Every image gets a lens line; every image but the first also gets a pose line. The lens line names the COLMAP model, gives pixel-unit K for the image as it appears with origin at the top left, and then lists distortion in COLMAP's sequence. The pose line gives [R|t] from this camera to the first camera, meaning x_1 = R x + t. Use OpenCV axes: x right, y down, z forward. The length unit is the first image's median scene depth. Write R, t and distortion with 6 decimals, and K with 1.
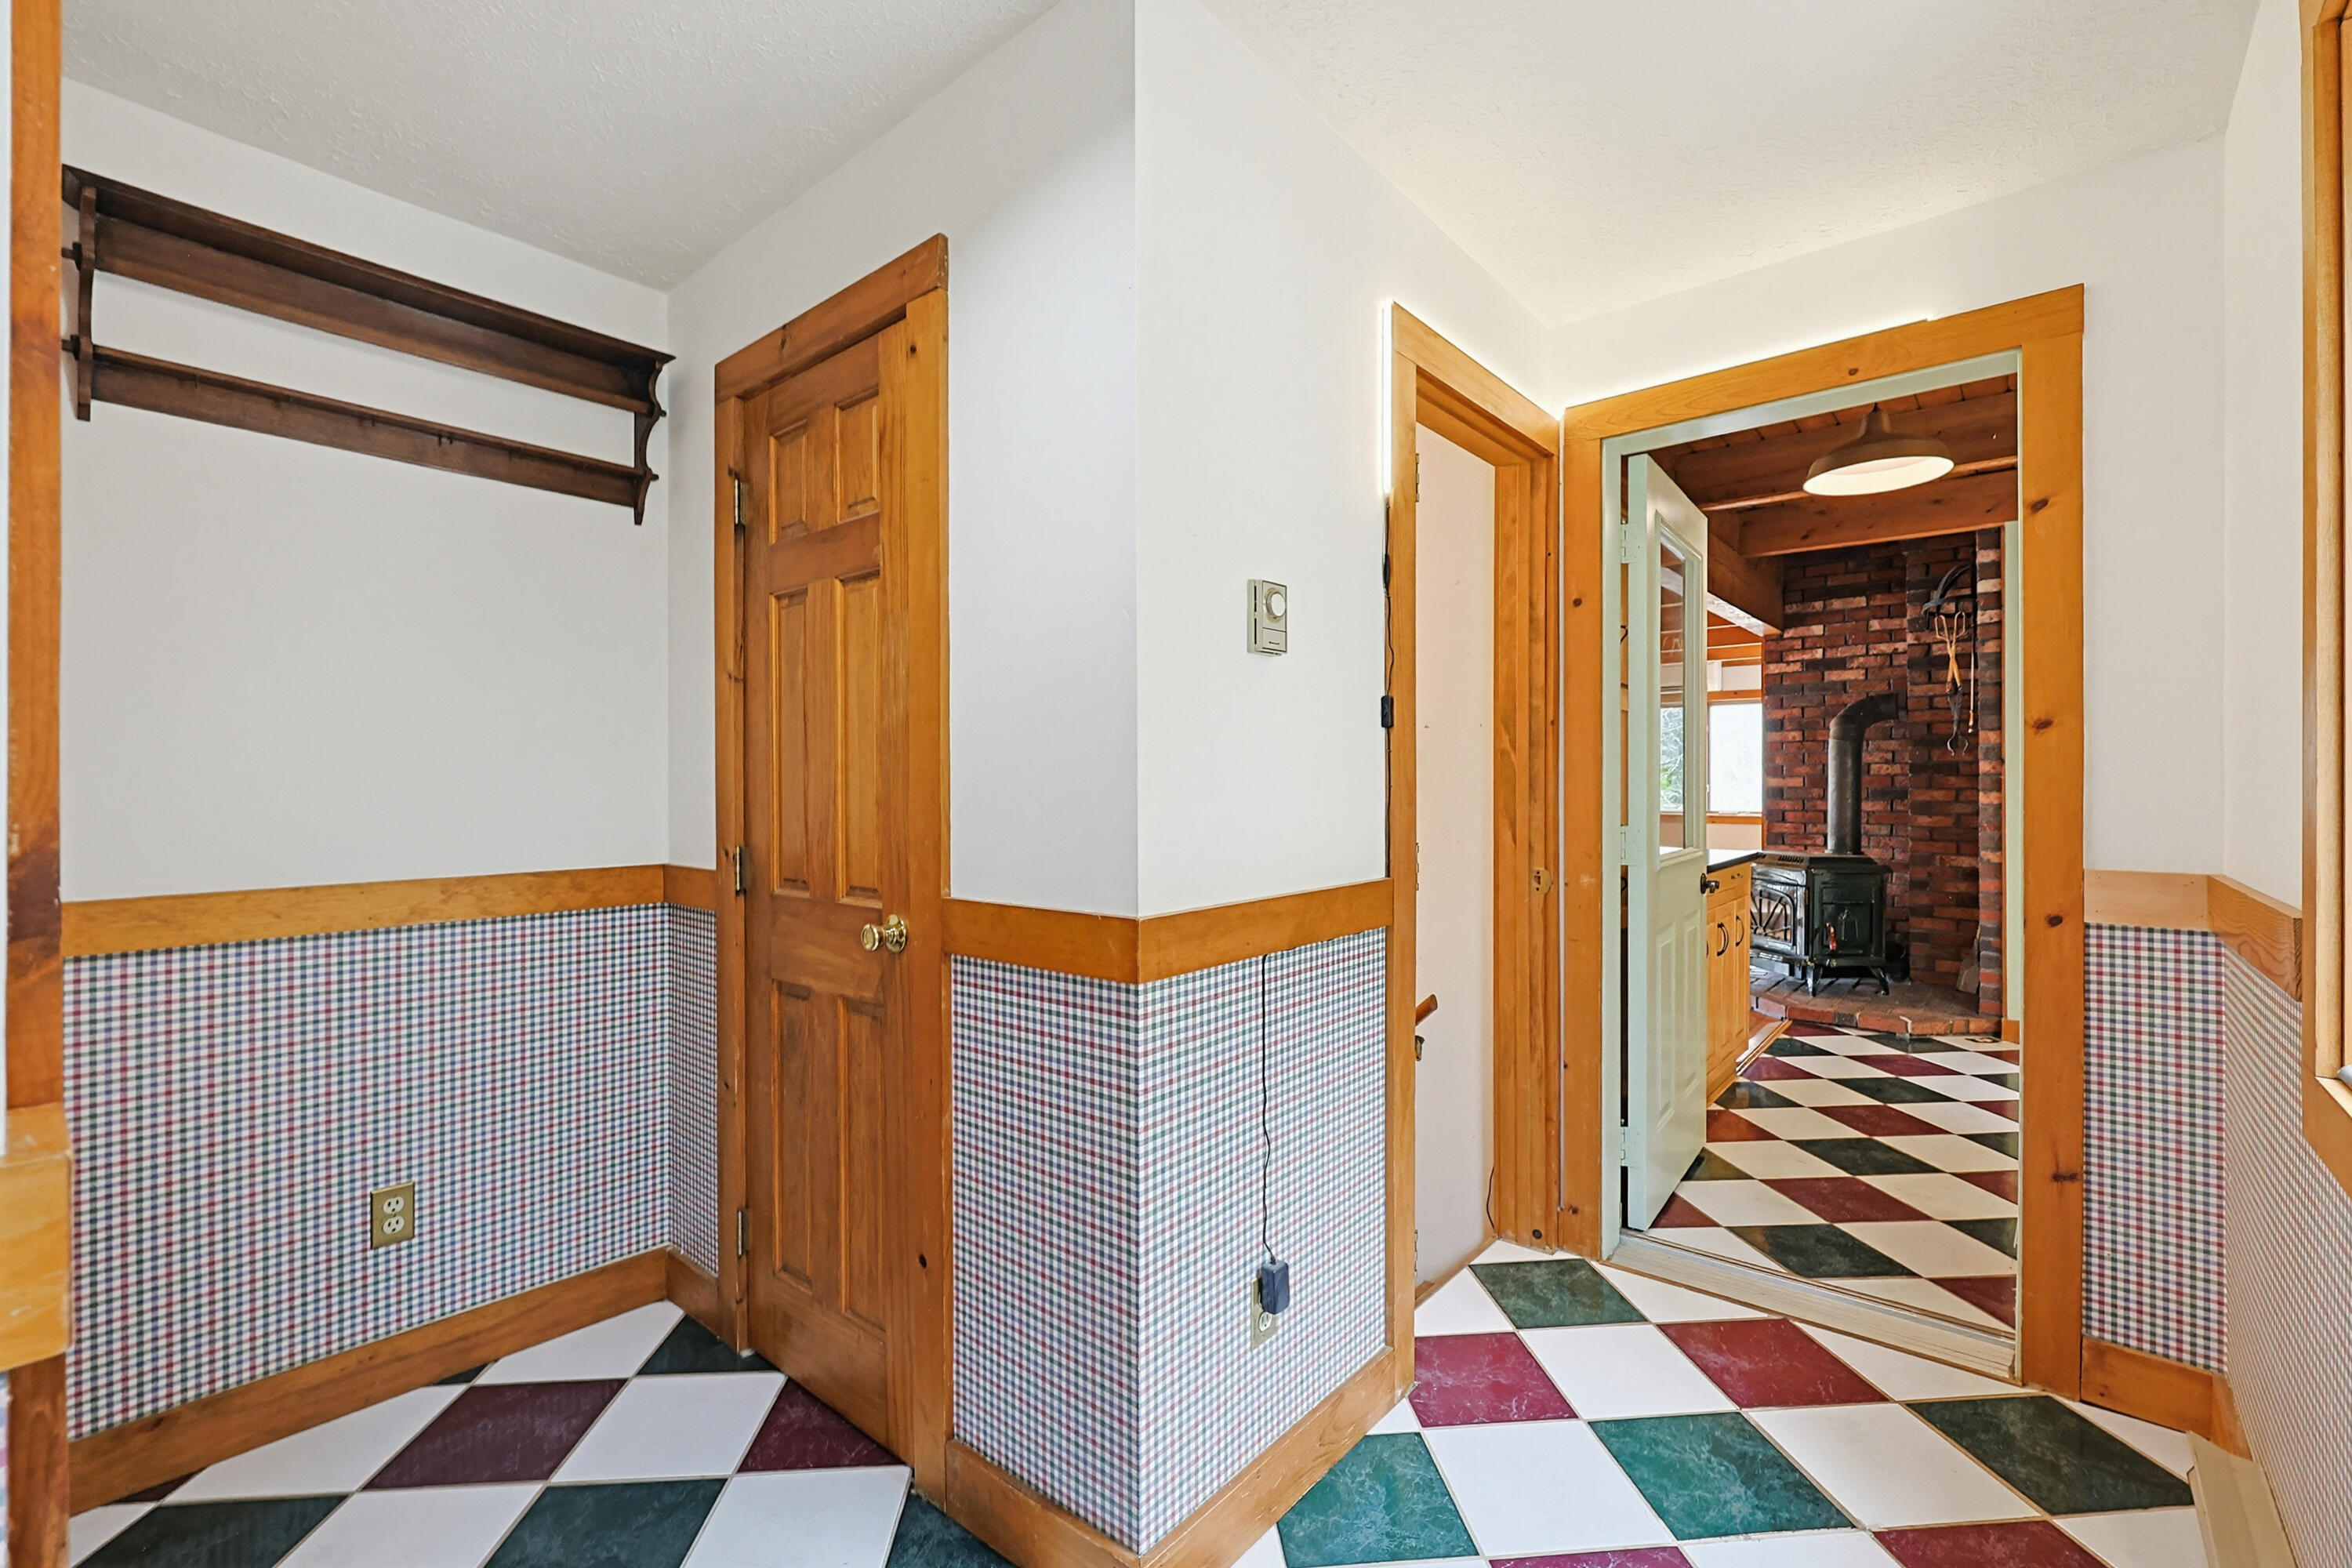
lens RADIAL K [[1017.8, 0, 1183.4], [0, 1017.8, 775.6], [0, 0, 1]] dist [0.000378, 0.000002]
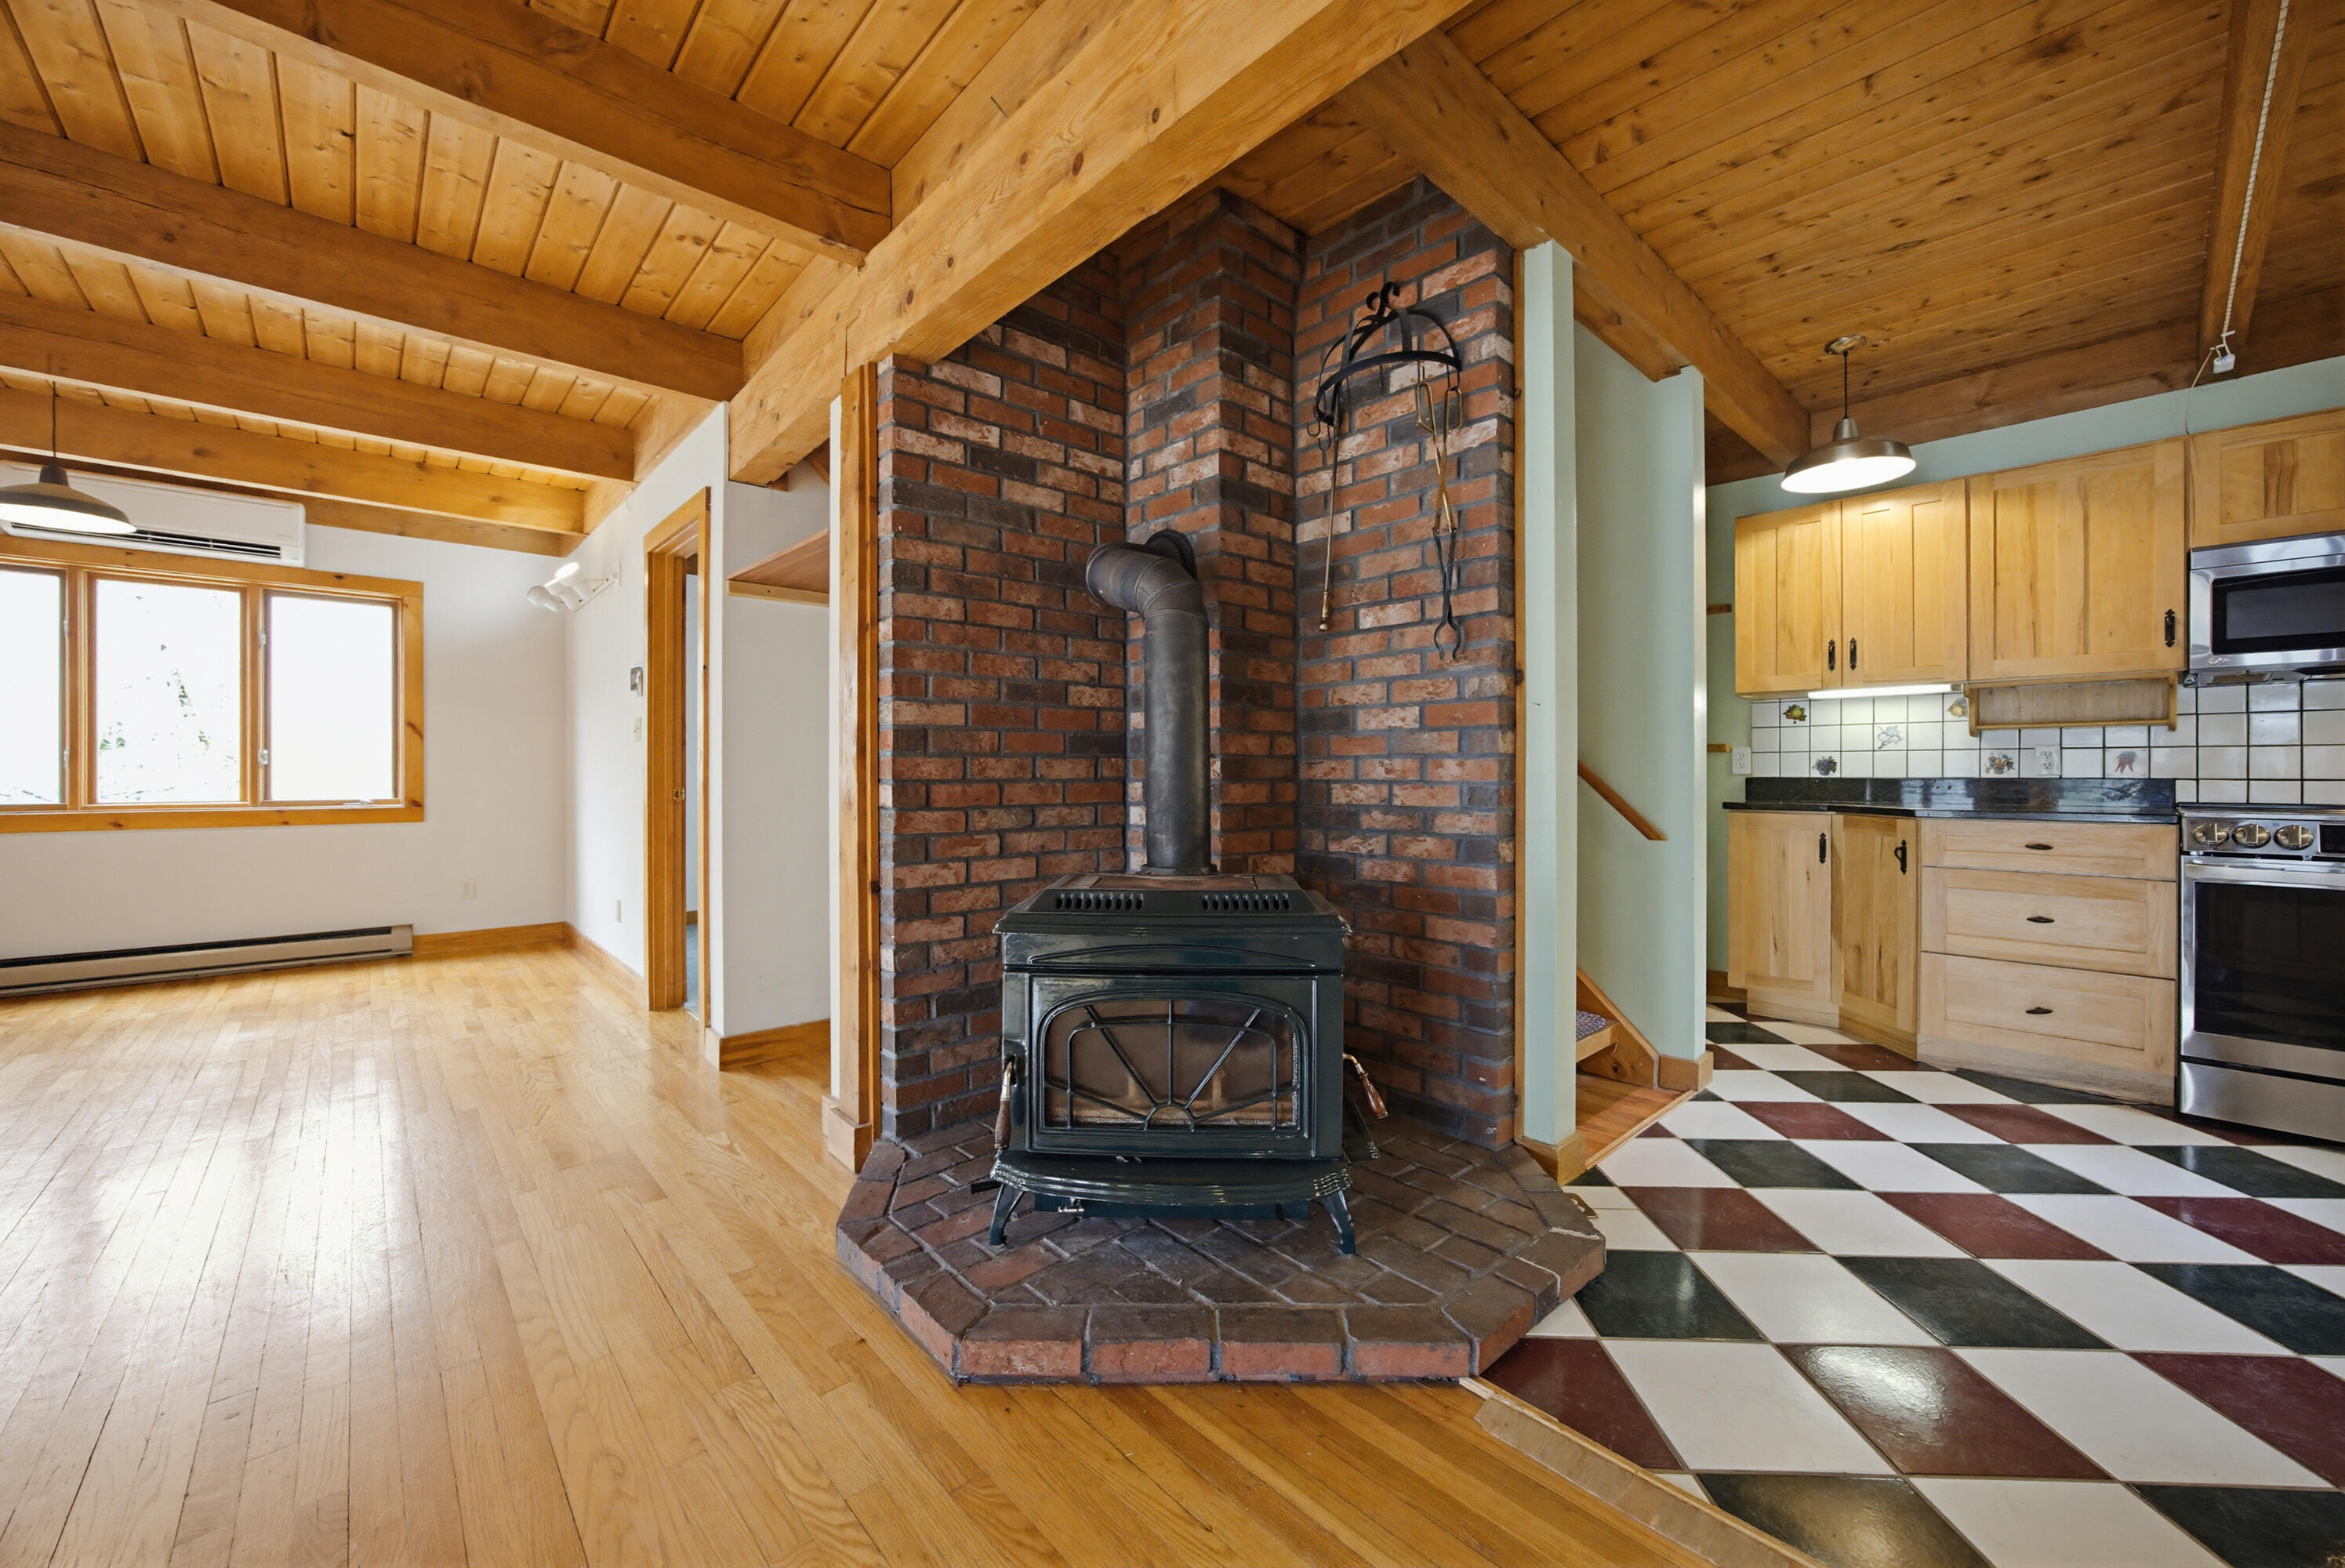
lens RADIAL K [[909.2, 0, 1170.1], [0, 909.2, 771.6], [0, 0, 1]] dist [-0.016918, 0.005099]
pose [[0.135561, 0.005214, 0.990755, 0.230238], [-0.007458, 0.999963, -0.004242, 0.031555], [-0.990741, -0.006814, 0.135595, 0.857010]]
